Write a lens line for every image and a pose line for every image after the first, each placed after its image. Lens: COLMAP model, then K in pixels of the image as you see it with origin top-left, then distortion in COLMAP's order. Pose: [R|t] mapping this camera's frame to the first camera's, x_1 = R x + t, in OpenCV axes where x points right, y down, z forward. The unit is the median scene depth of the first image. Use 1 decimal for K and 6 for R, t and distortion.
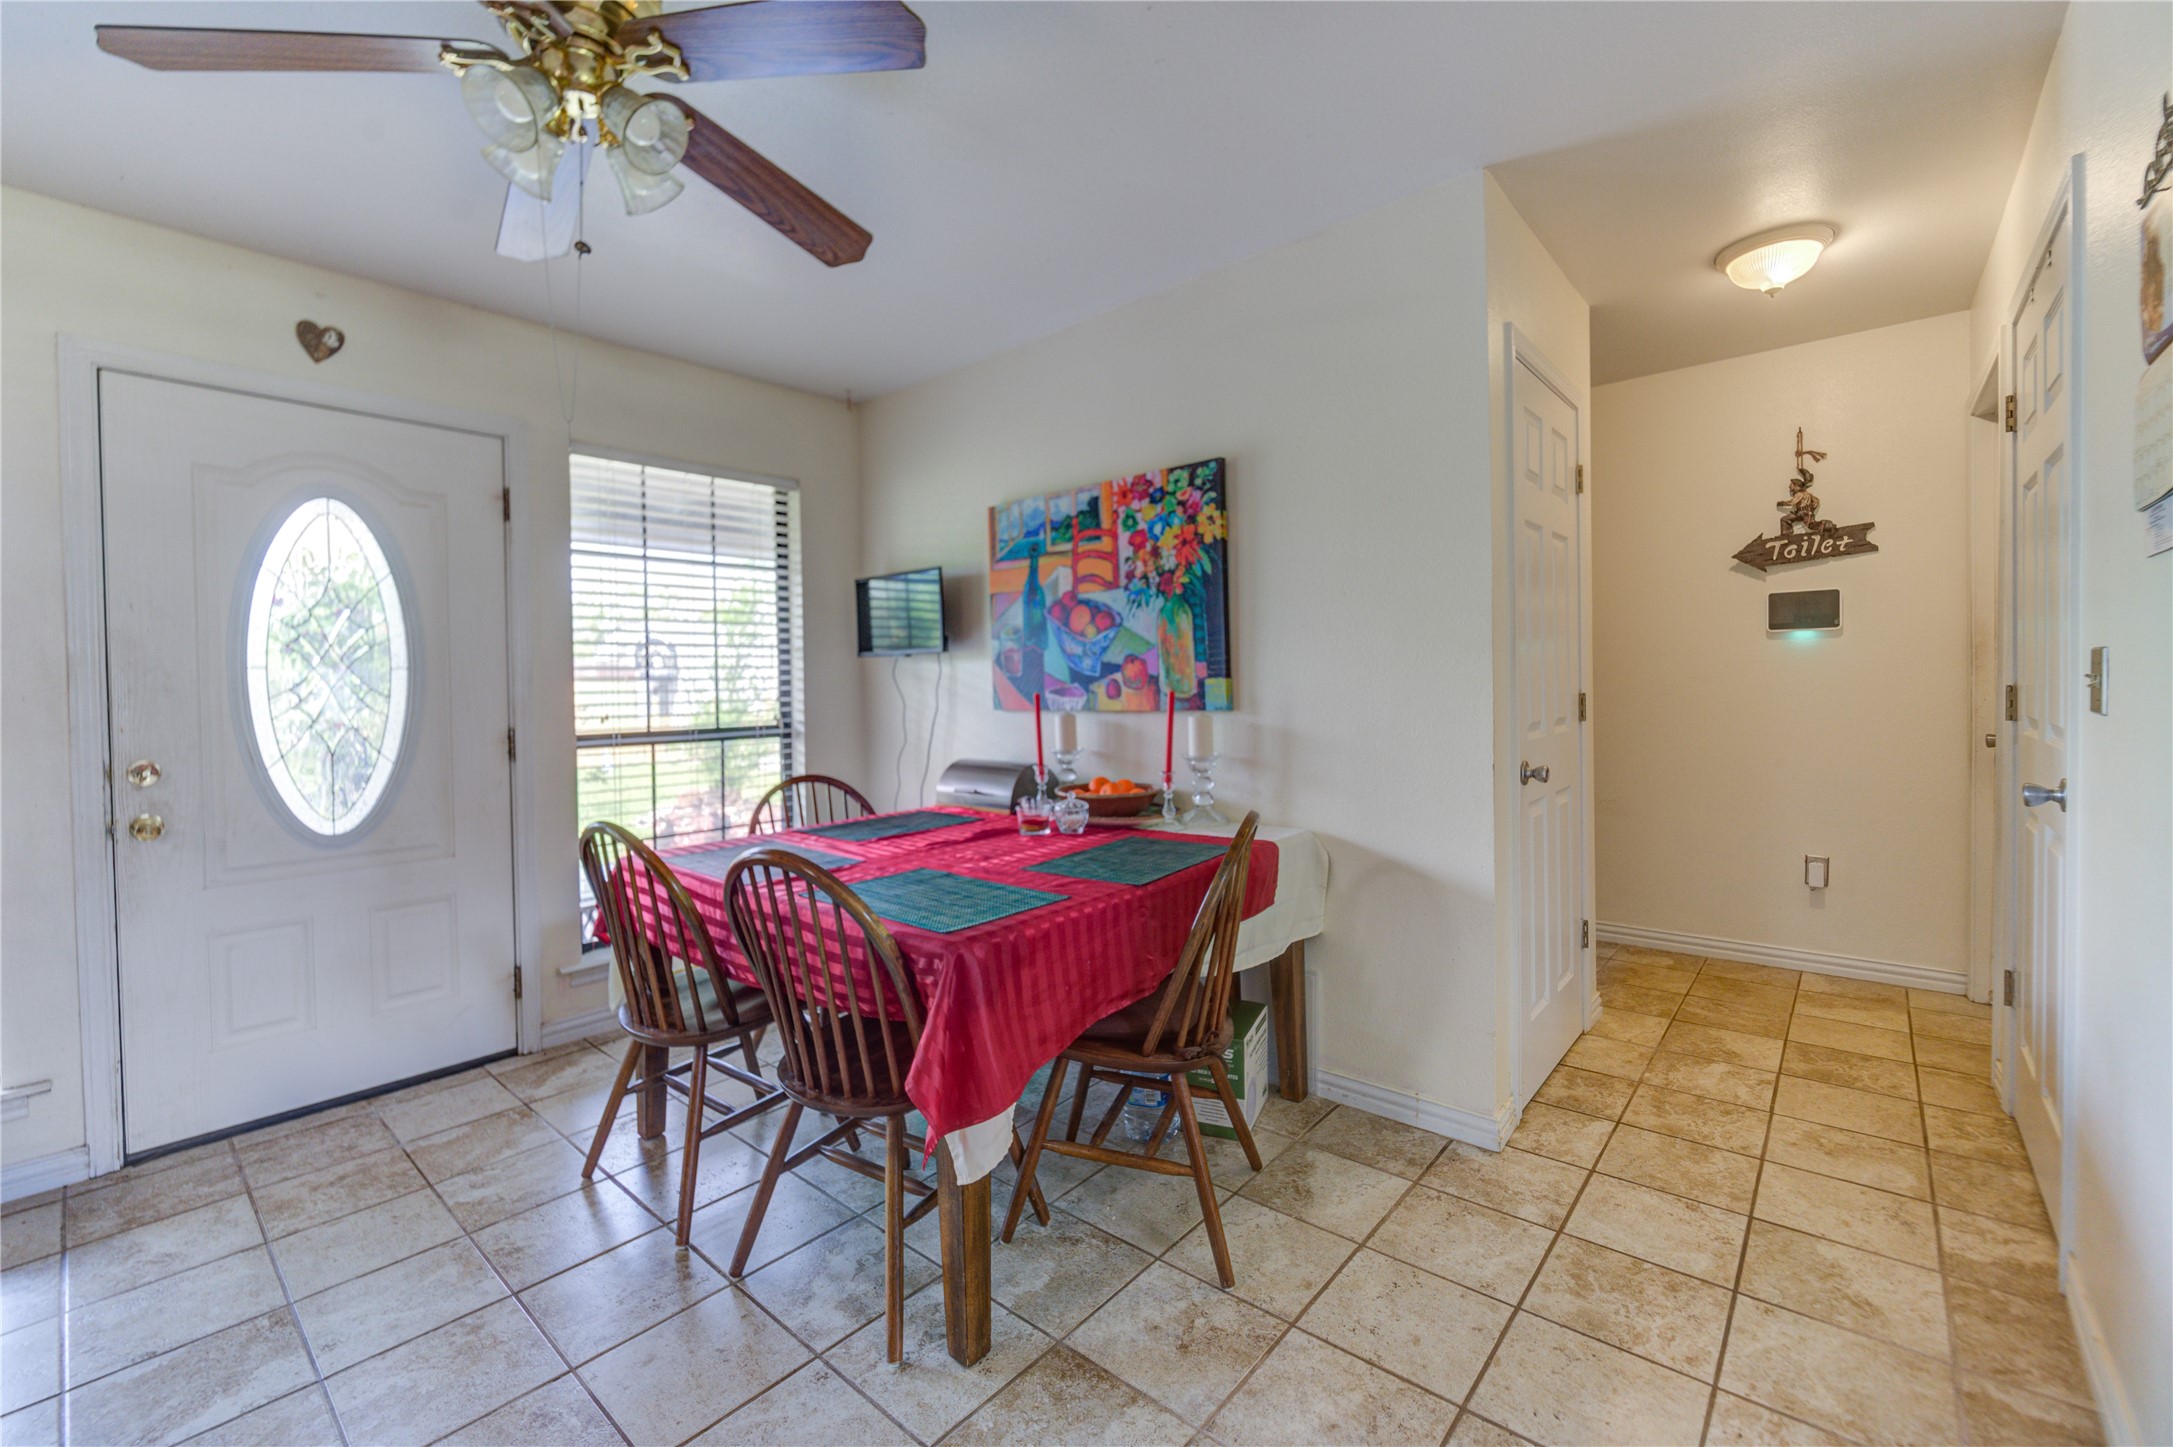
lens RADIAL K [[907.8, 0, 1124.1], [0, 907.8, 689.7], [0, 0, 1]] dist [0.002456, -0.001532]
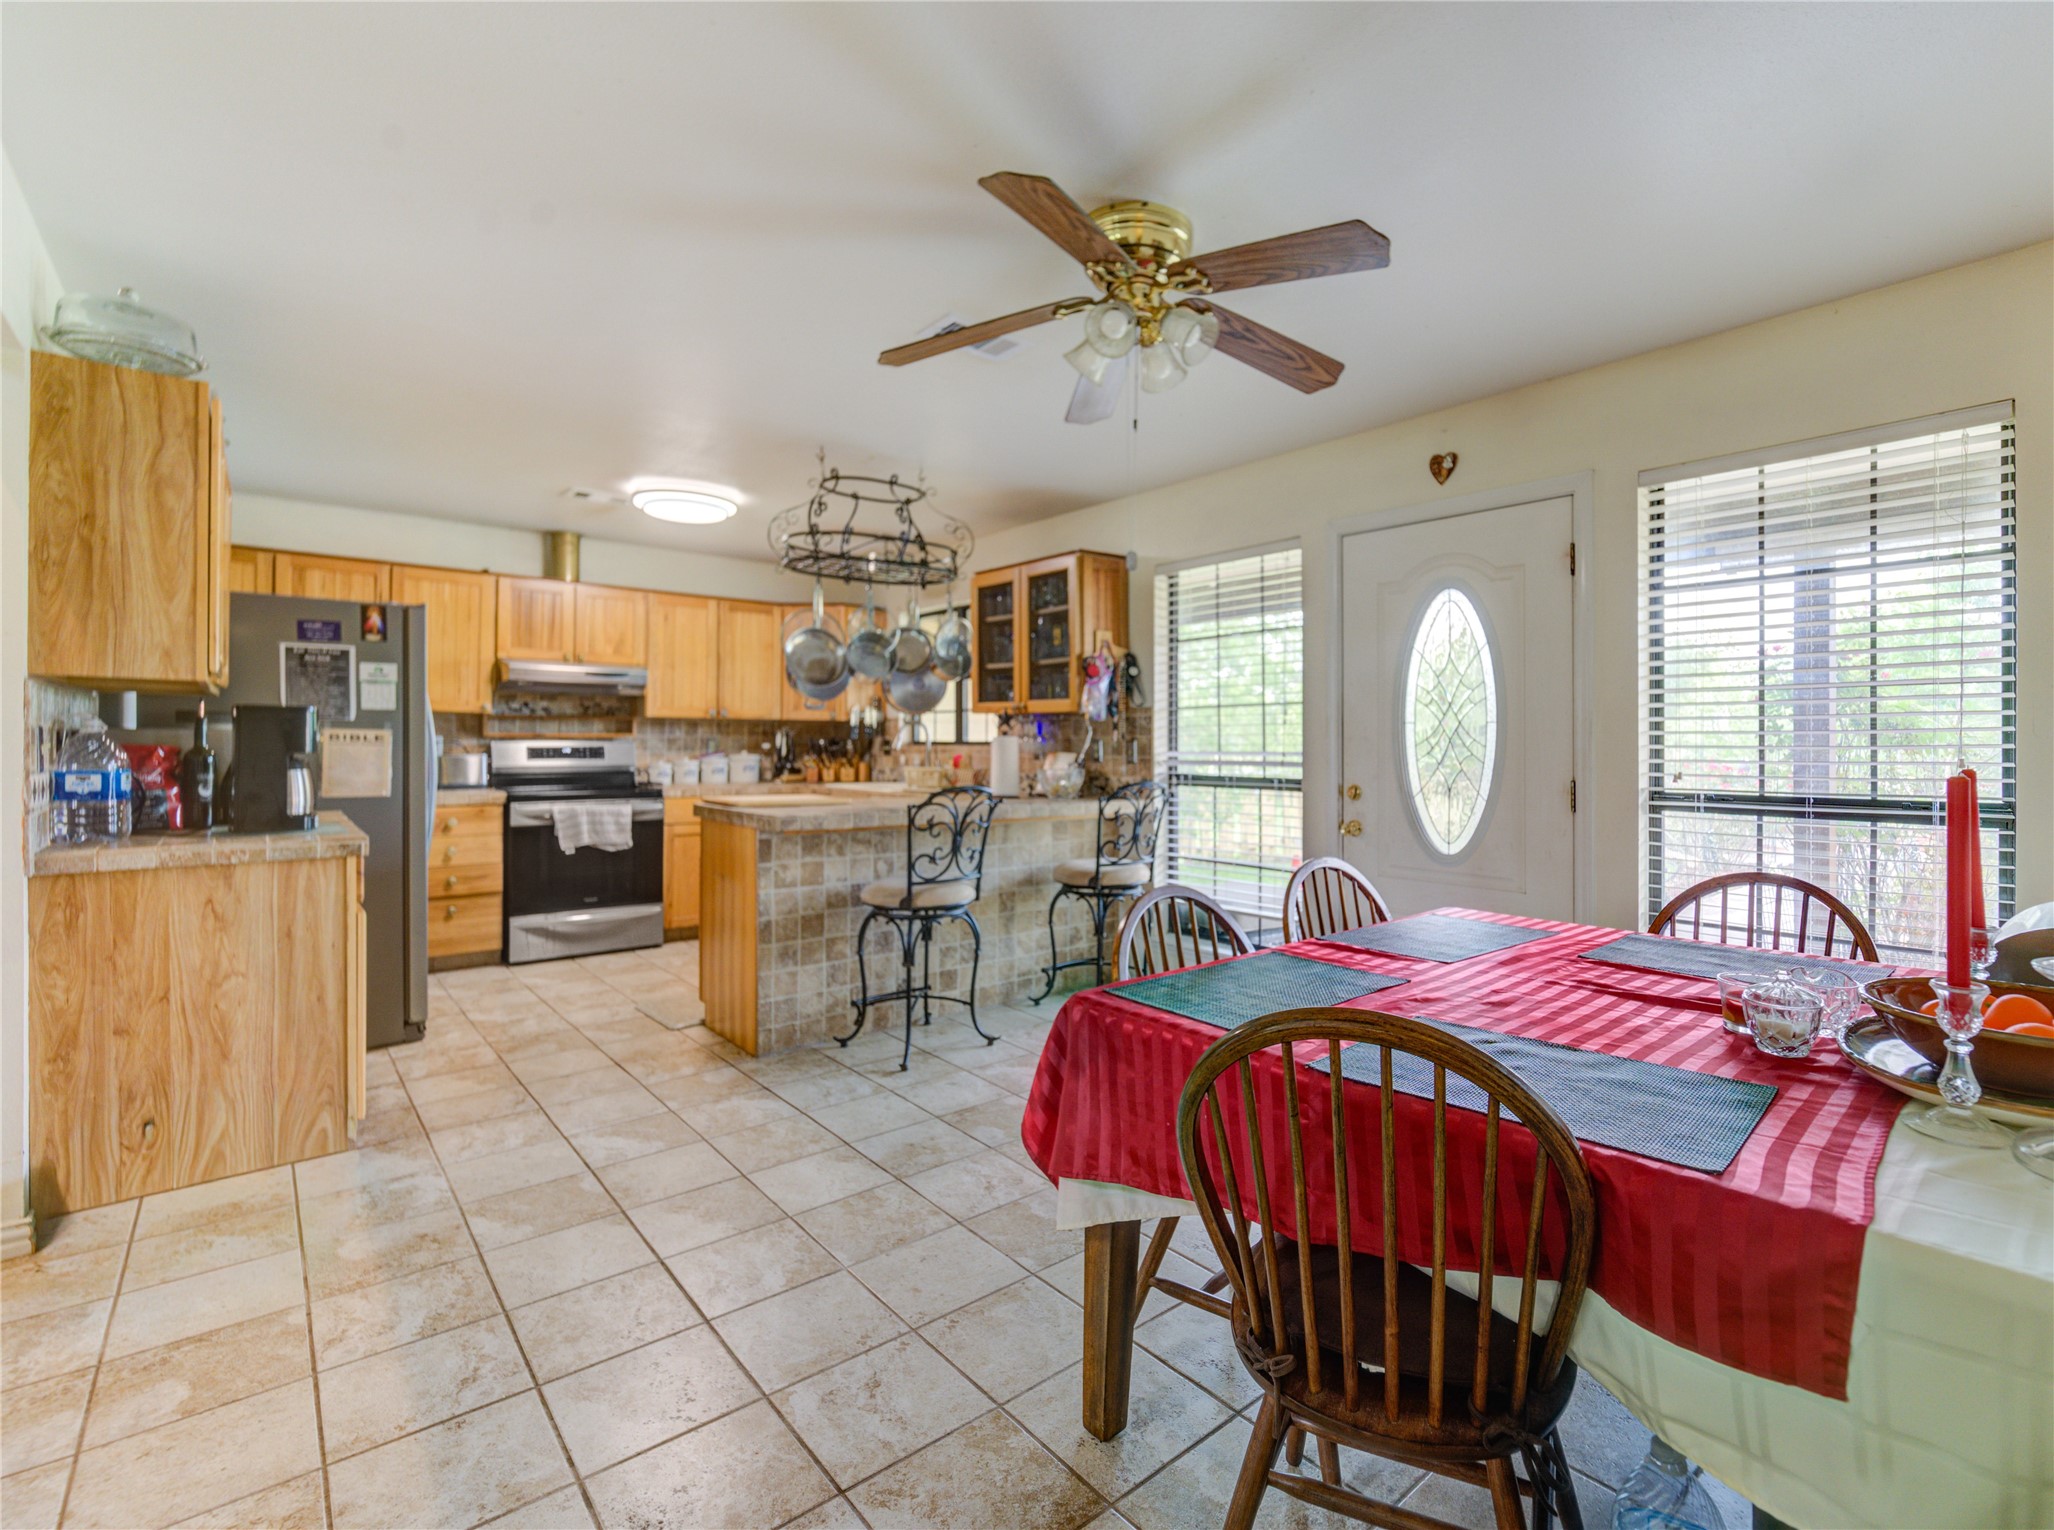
lens RADIAL K [[921.3, 0, 1049.1], [0, 921.3, 744.5], [0, 0, 1]] dist [-0.001499, -0.000105]
pose [[-0.174313, 0.018928, -0.984508, 0.453949], [-0.008002, 0.999755, 0.020638, -0.013722], [0.984658, 0.011476, -0.174119, 0.625105]]
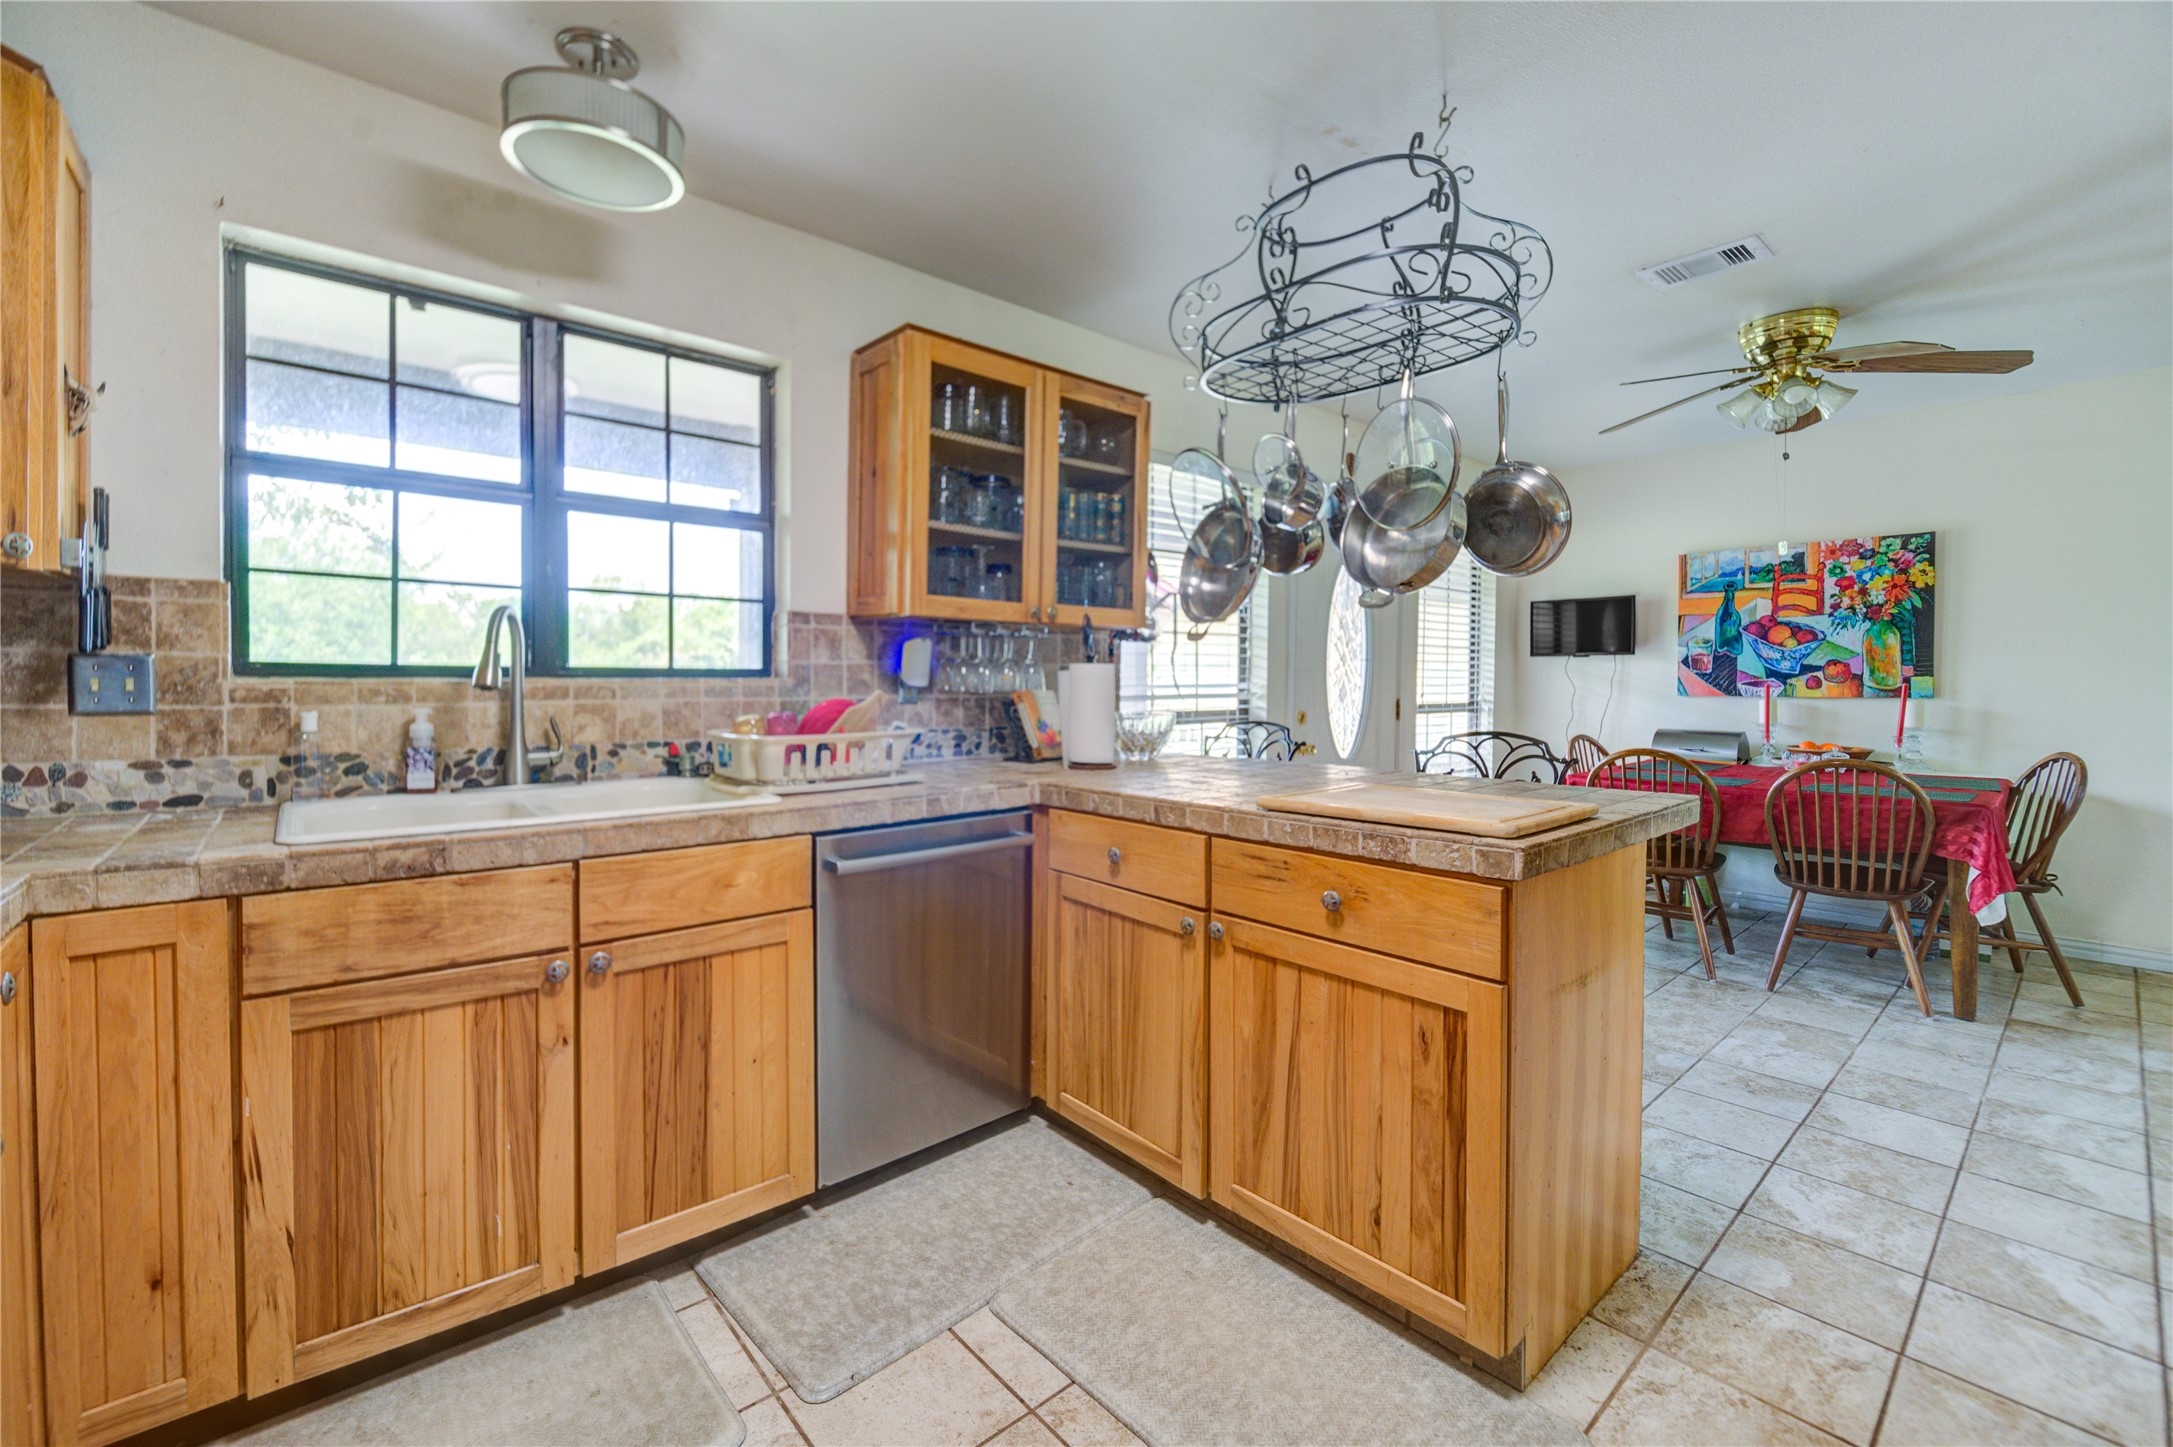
lens RADIAL K [[907.8, 0, 1156.1], [0, 907.8, 694.1], [0, 0, 1]] dist [0.002456, -0.001532]
pose [[0.991745, 0.024204, -0.125918, -0.904335], [-0.023117, 0.999682, 0.010089, 0.028458], [0.126122, -0.007095, 0.991989, -0.618872]]
